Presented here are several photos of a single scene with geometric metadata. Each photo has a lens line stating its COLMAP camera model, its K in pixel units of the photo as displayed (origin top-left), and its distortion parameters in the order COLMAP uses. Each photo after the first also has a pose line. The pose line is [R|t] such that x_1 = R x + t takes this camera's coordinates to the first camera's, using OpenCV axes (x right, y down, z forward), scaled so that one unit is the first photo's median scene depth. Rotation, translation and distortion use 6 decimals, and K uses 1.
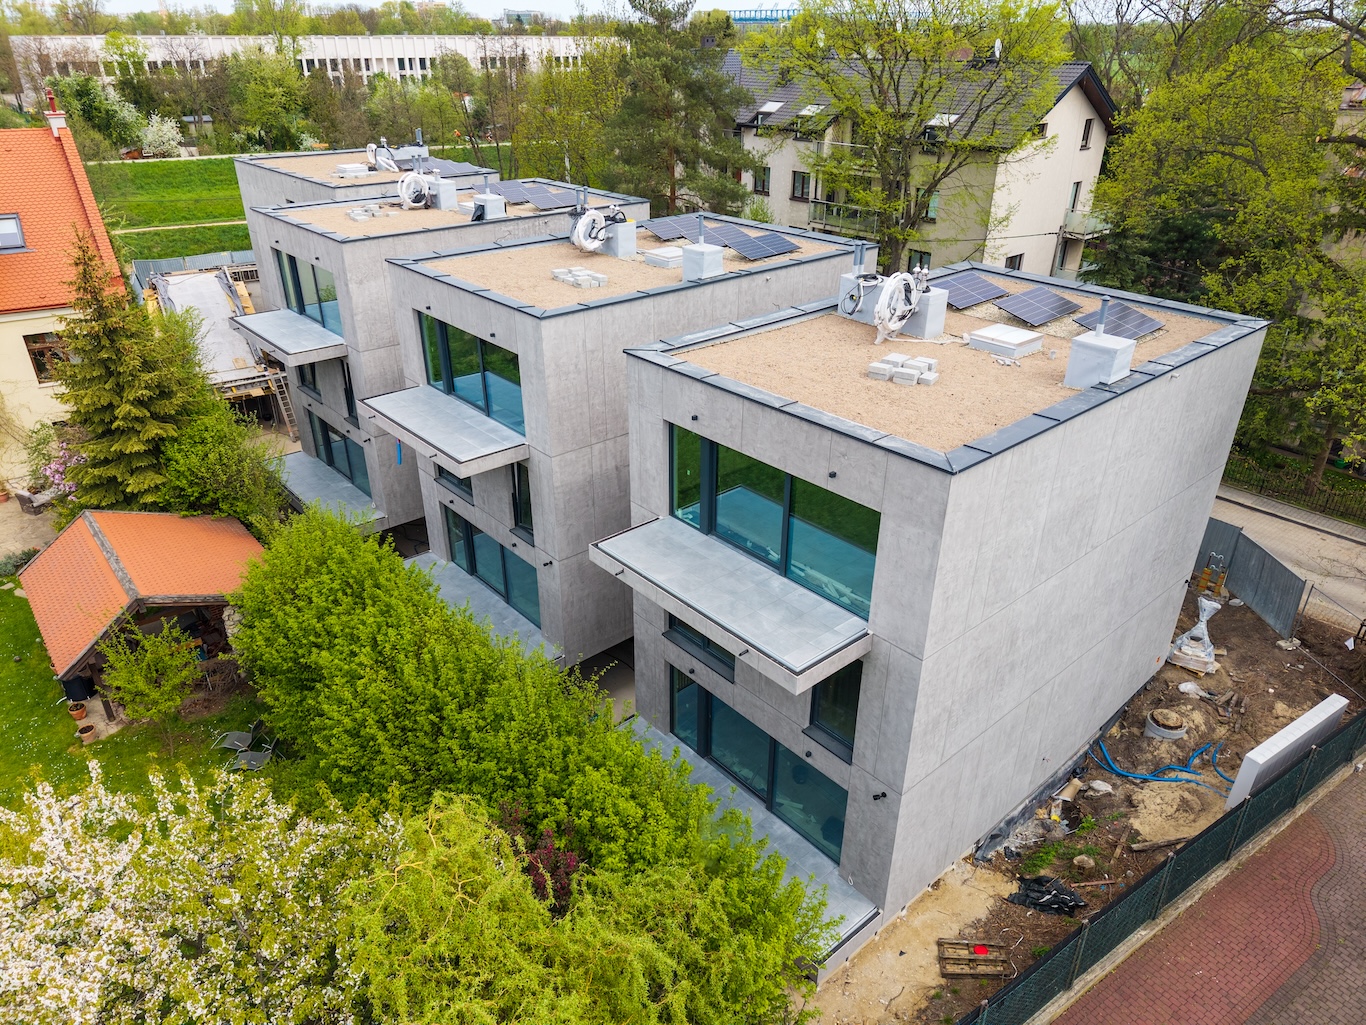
lens RADIAL K [[910.1, 0, 681.6], [0, 910.1, 520.3], [0, 0, 1]] dist [0.018146, -0.006639]
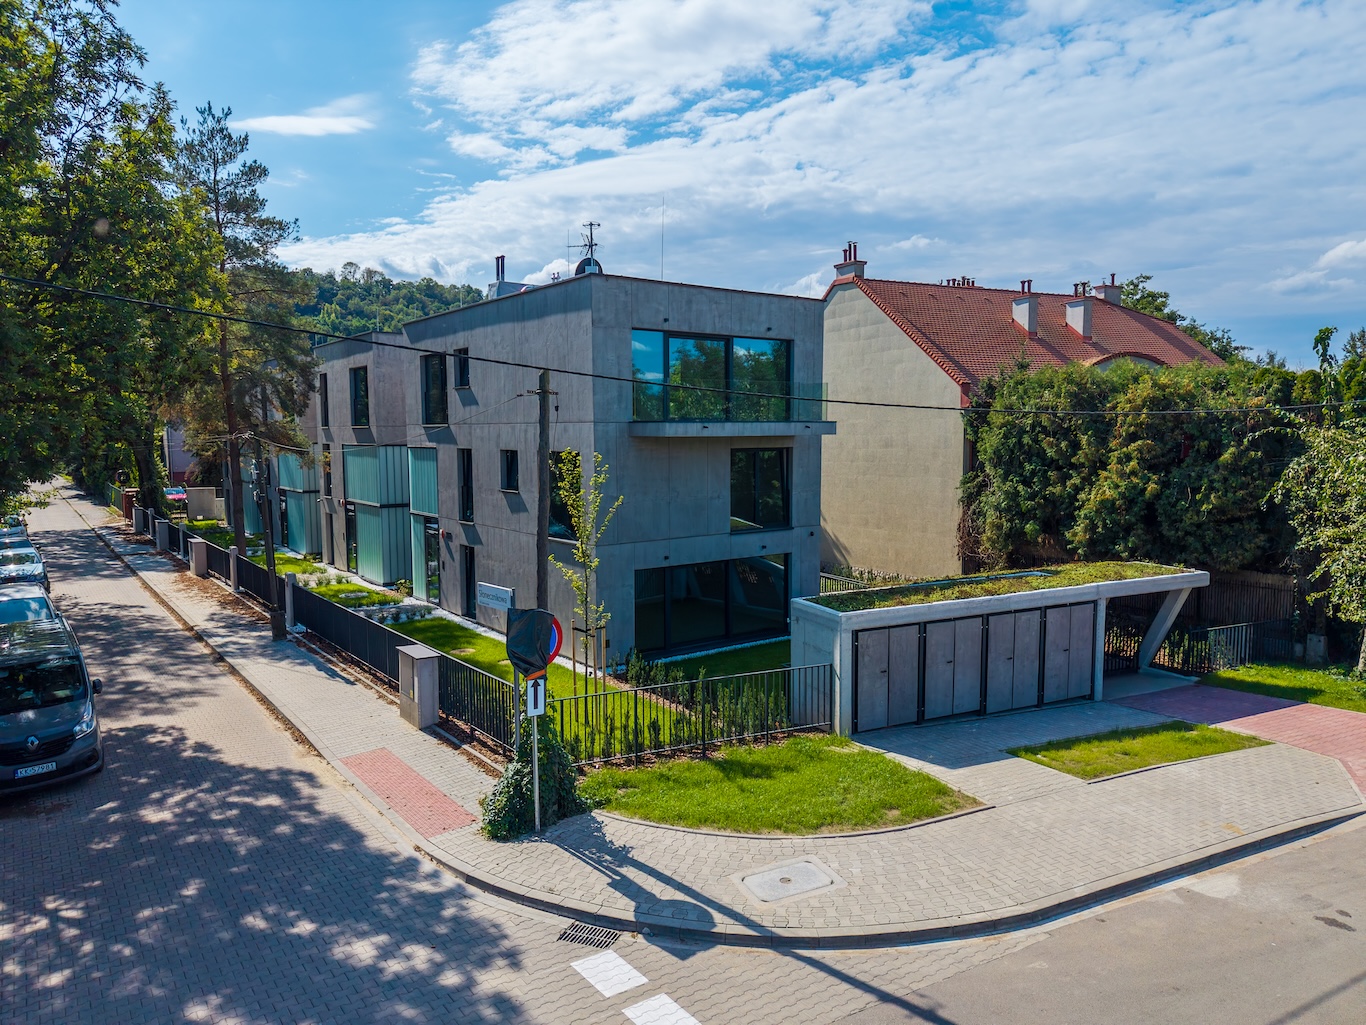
lens RADIAL K [[907.4, 0, 681.9], [0, 907.4, 520.5], [0, 0, 1]] dist [0.053714, -0.064128]
pose [[0.073089, -0.098067, 0.992492, -1.365743], [0.470345, 0.880925, 0.052406, 0.092259], [-0.879451, 0.462984, 0.110511, 1.014604]]
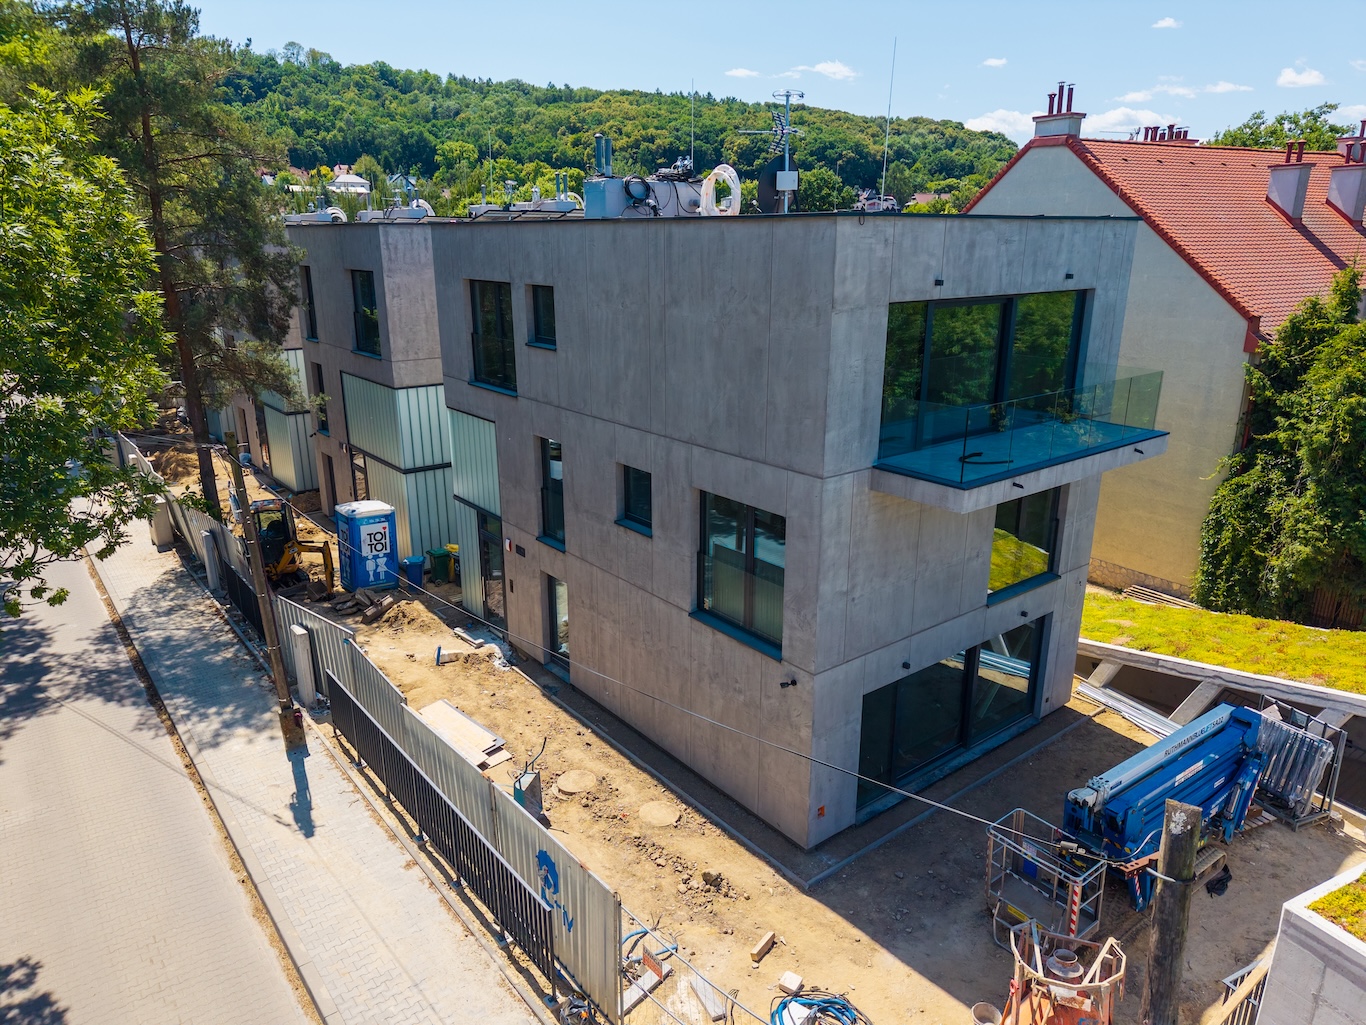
lens RADIAL K [[910.1, 0, 681.6], [0, 910.1, 520.3], [0, 0, 1]] dist [0.018146, -0.006639]
pose [[0.046481, -0.298341, 0.953327, -0.800115], [0.467668, 0.849805, 0.243142, -0.231908], [-0.882681, 0.434539, 0.179024, 1.189148]]
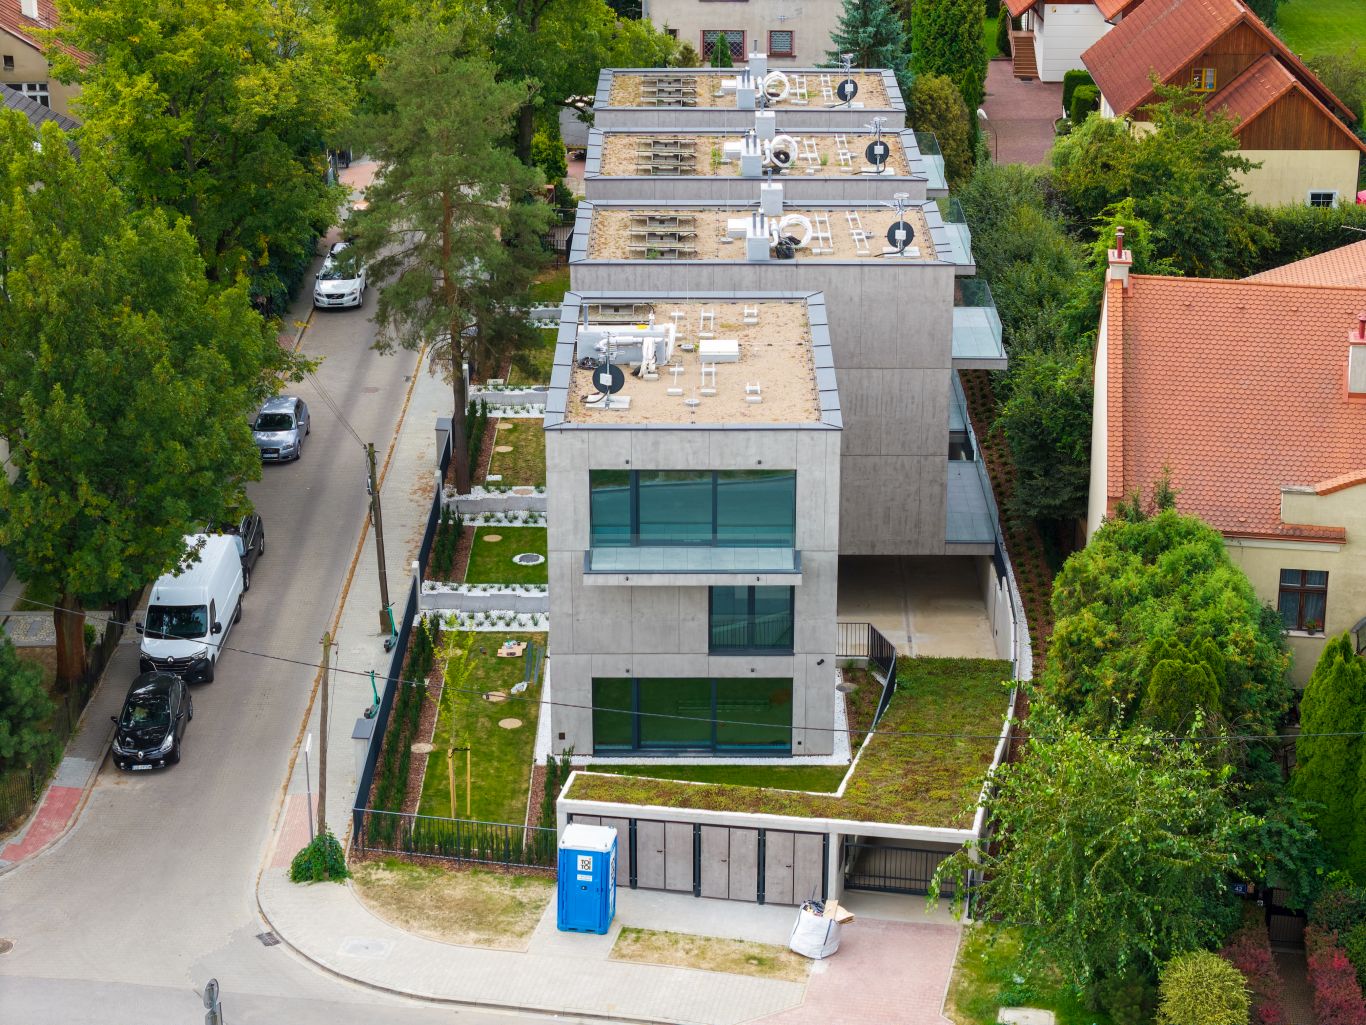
lens RADIAL K [[2747.3, 0, 704.3], [0, 2747.3, 511.1], [0, 0, 1]] dist [-0.245277, 1.427105]
pose [[0.653192, -0.273257, 0.706166, -2.972530], [0.351851, 0.935345, 0.036483, -0.154420], [-0.670478, 0.224635, 0.707106, -2.066529]]
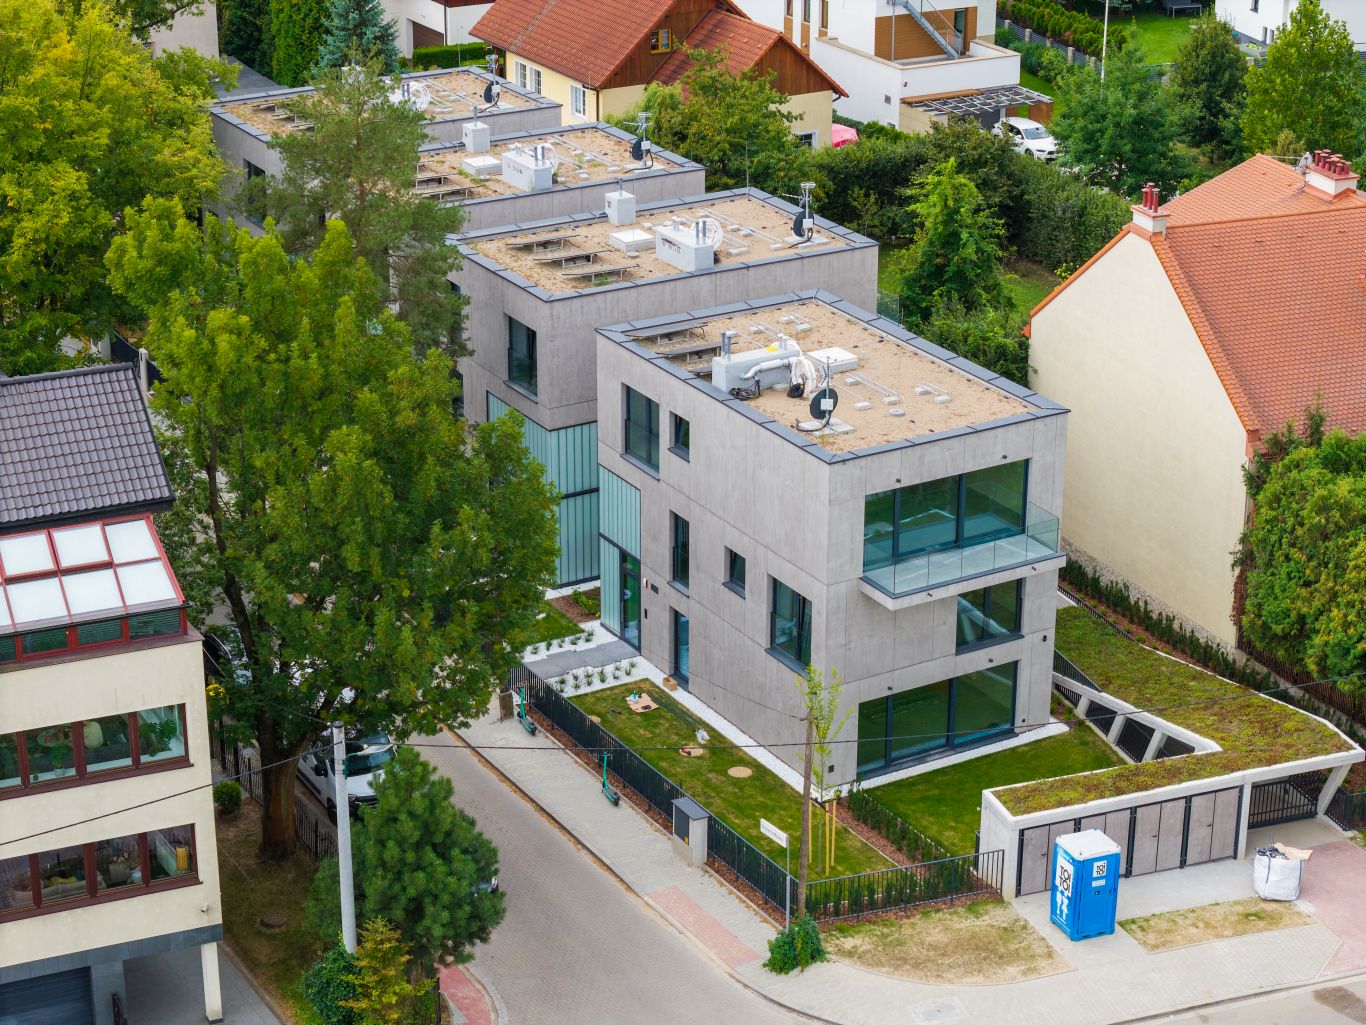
lens RADIAL K [[2747.3, 0, 704.3], [0, 2747.3, 511.1], [0, 0, 1]] dist [-0.245277, 1.427105]
pose [[0.173677, -0.372178, 0.911767, -3.968194], [0.455137, 0.851364, 0.260825, -1.328886], [-0.873319, 0.369679, 0.317255, -0.031918]]
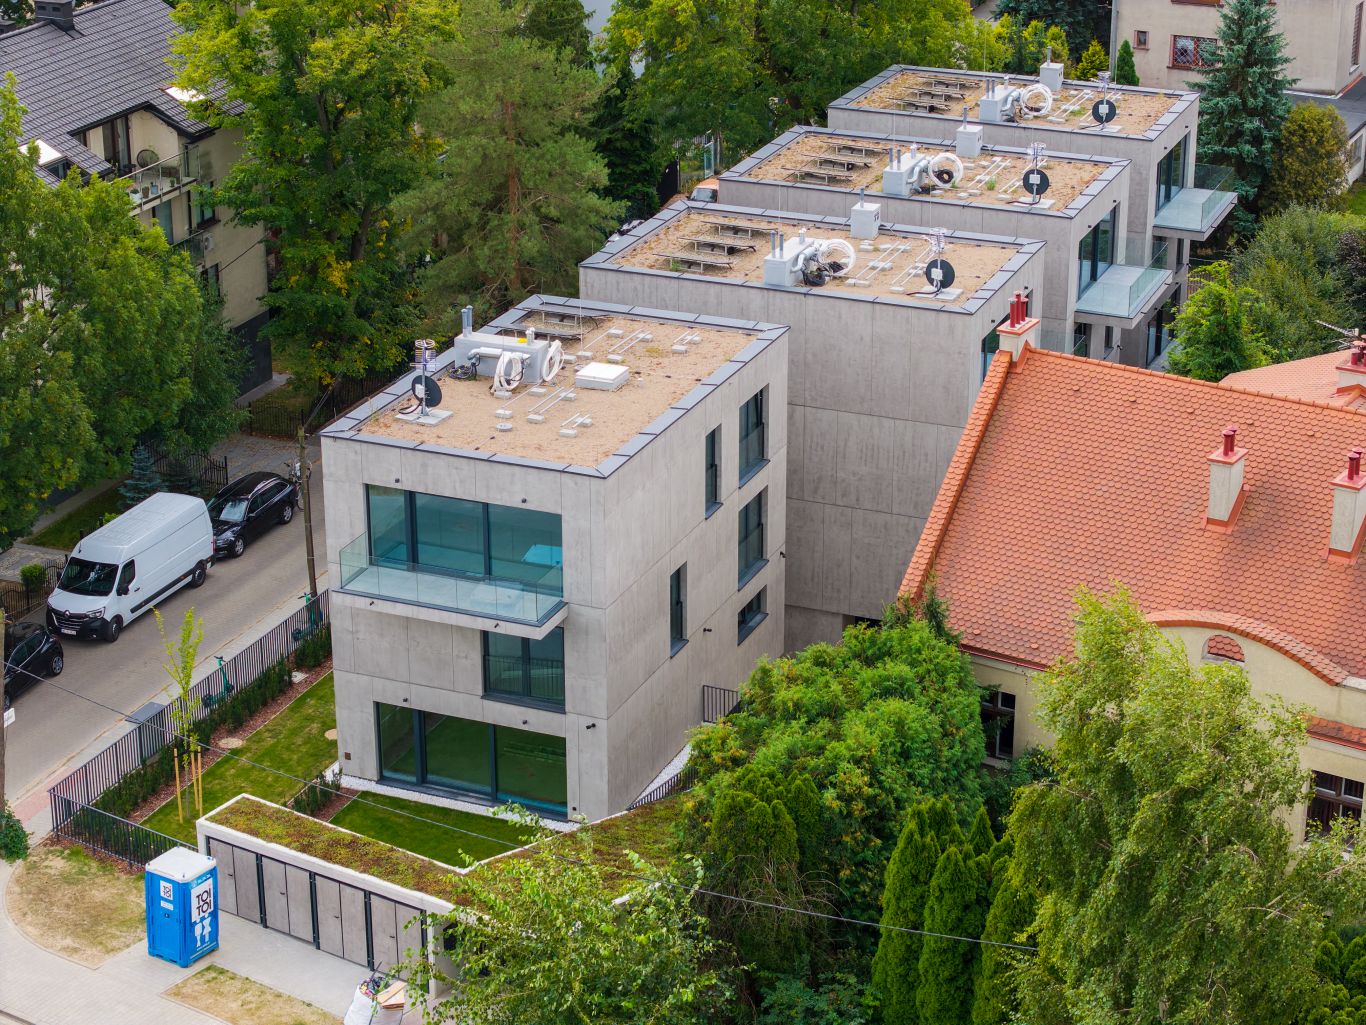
lens RADIAL K [[2747.3, 0, 704.3], [0, 2747.3, 511.1], [0, 0, 1]] dist [-0.245277, 1.427105]
pose [[0.893099, -0.167827, 0.417382, -1.277038], [0.209222, 0.976314, -0.055114, 0.249938], [-0.398246, 0.136548, 0.907058, -2.799258]]
